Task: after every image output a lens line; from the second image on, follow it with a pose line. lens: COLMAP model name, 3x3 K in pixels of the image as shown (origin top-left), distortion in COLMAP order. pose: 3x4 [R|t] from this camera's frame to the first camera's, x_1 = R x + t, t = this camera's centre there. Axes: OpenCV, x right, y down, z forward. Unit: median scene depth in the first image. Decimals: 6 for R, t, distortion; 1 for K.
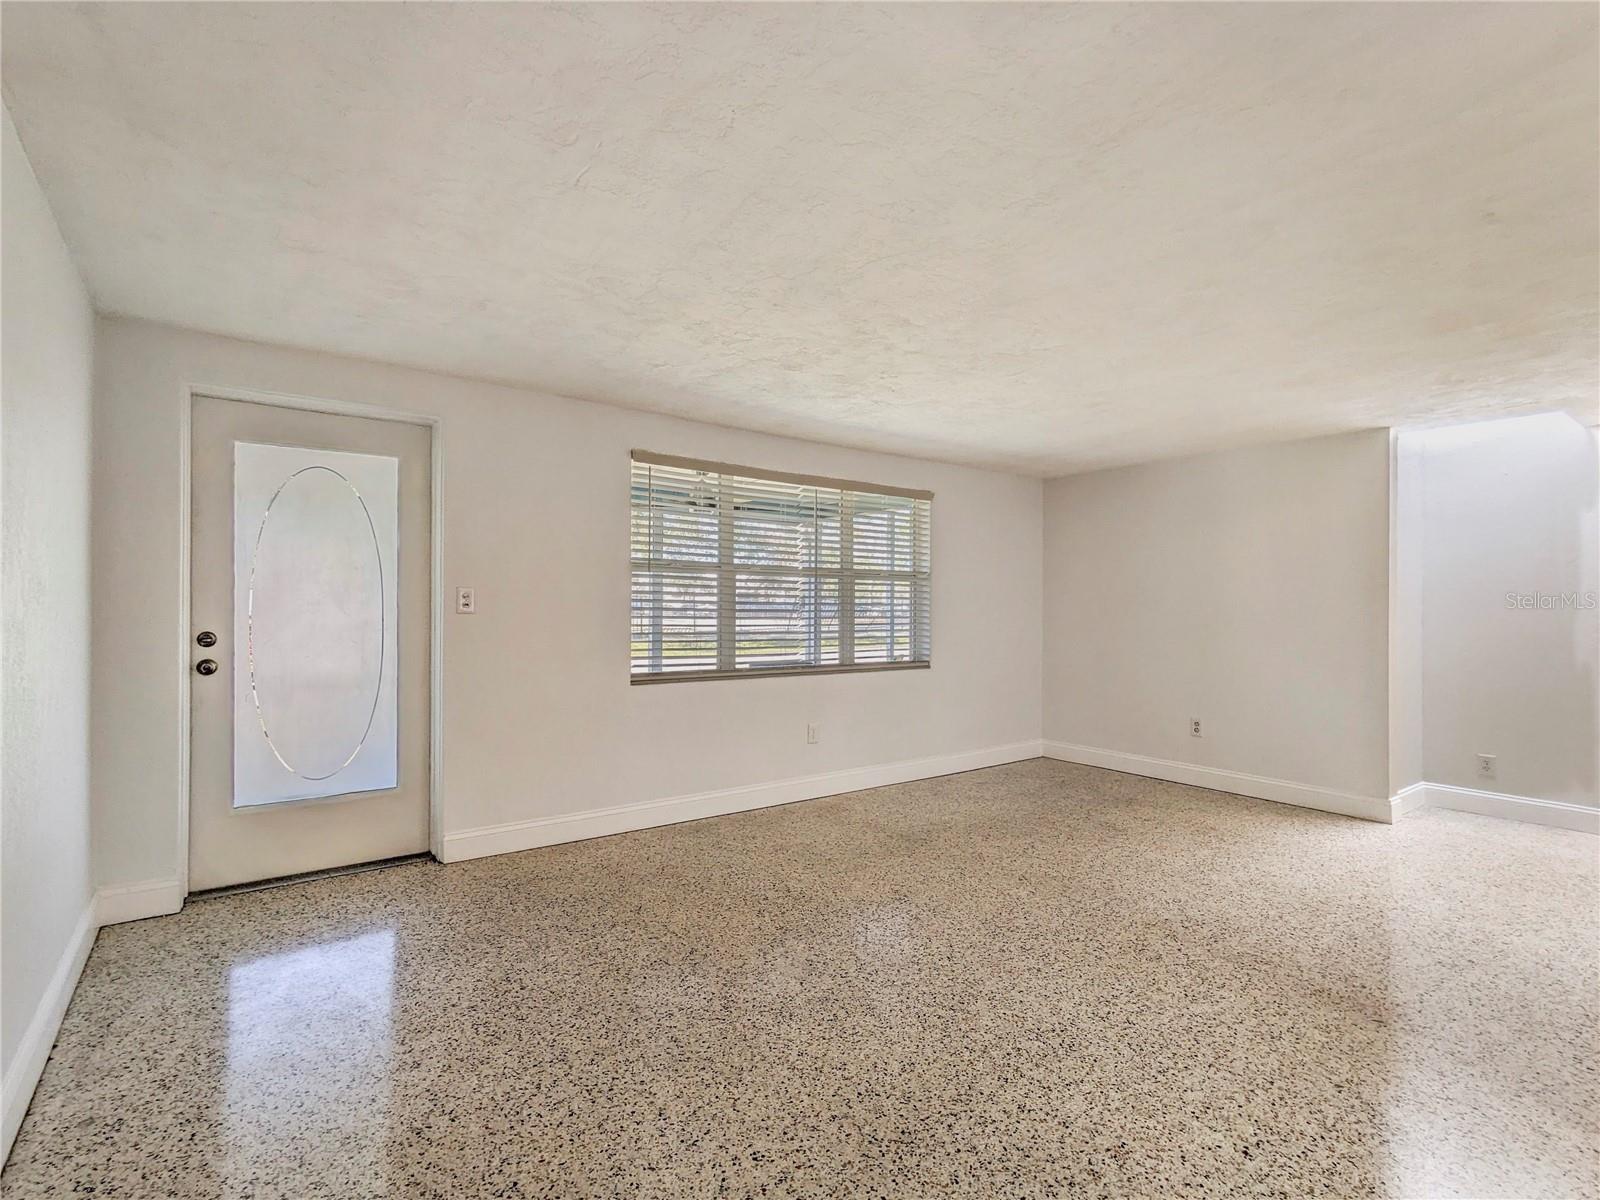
lens RADIAL K [[767.0, 0, 800.5], [0, 767.0, 605.9], [0, 0, 1]] dist [-0.003515, -0.000277]
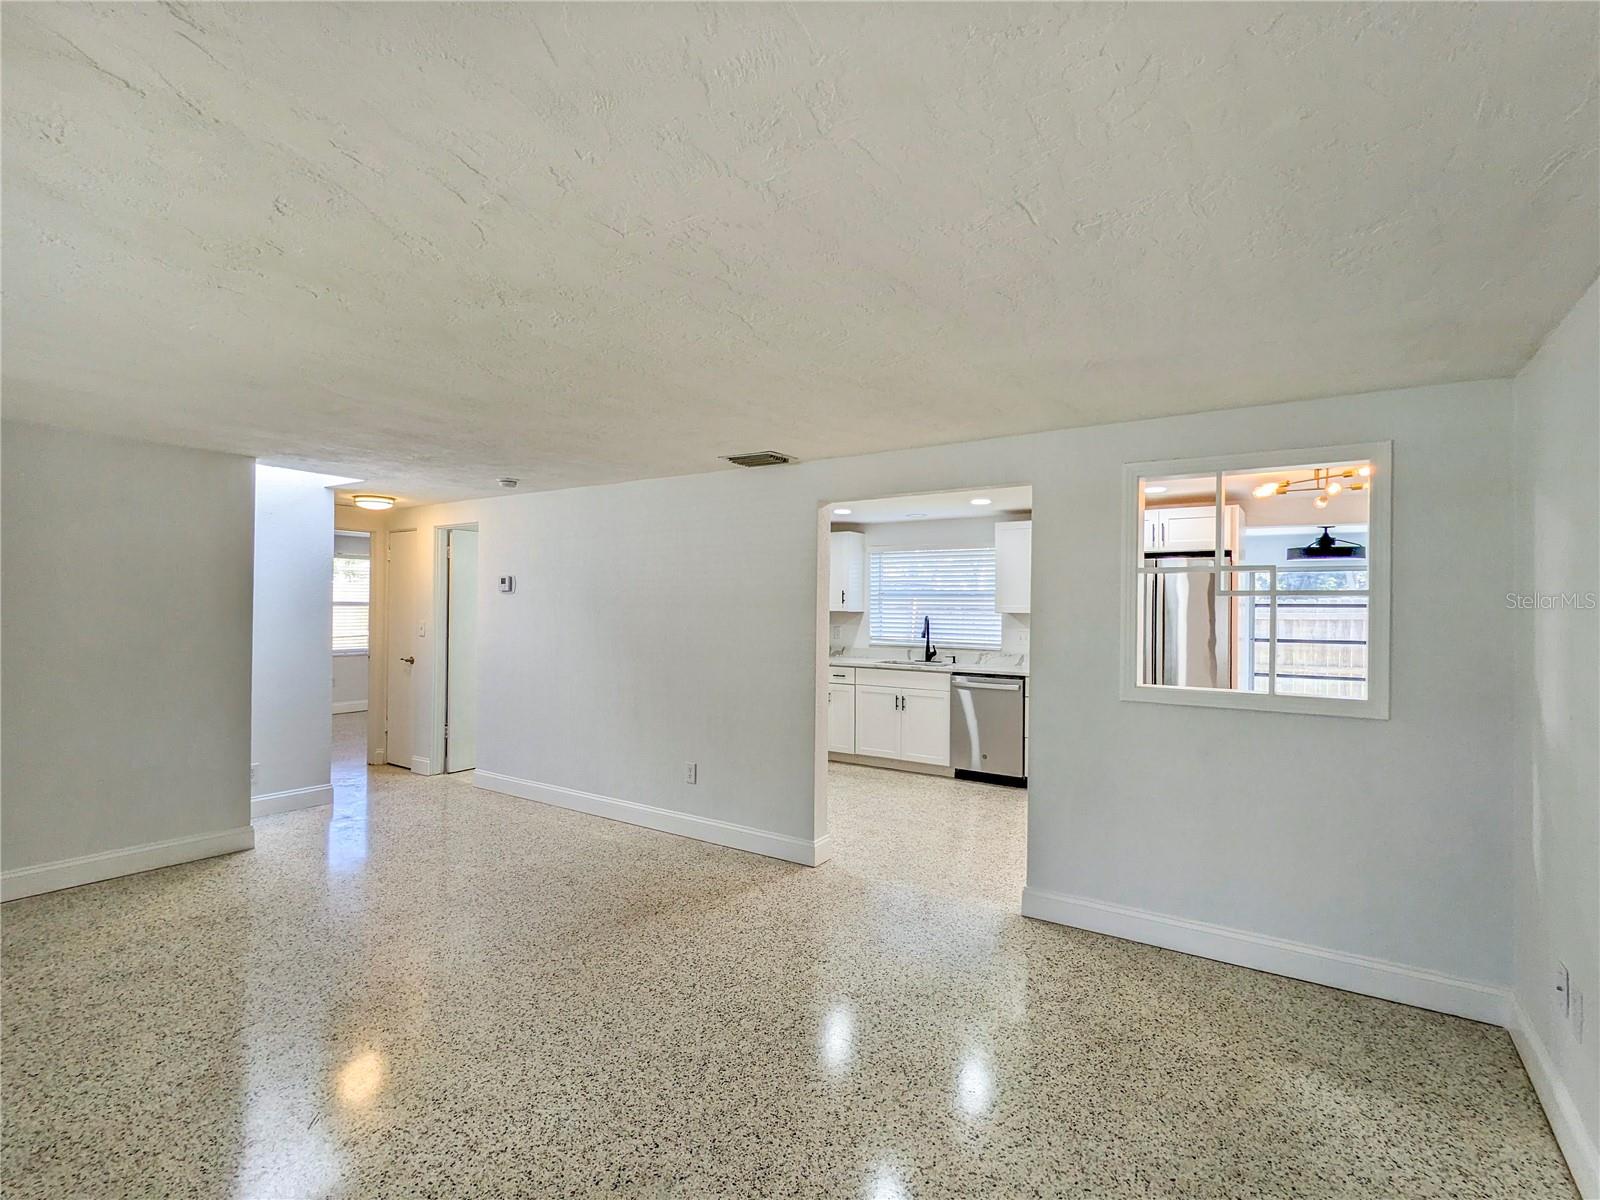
lens RADIAL K [[767.0, 0, 800.3], [0, 767.0, 599.4], [0, 0, 1]] dist [-0.003515, -0.000277]
pose [[-0.325123, -0.002880, 0.945667, -0.784882], [-0.012314, 0.999923, -0.001188, -0.100364], [-0.945592, -0.012031, -0.325133, 1.161233]]
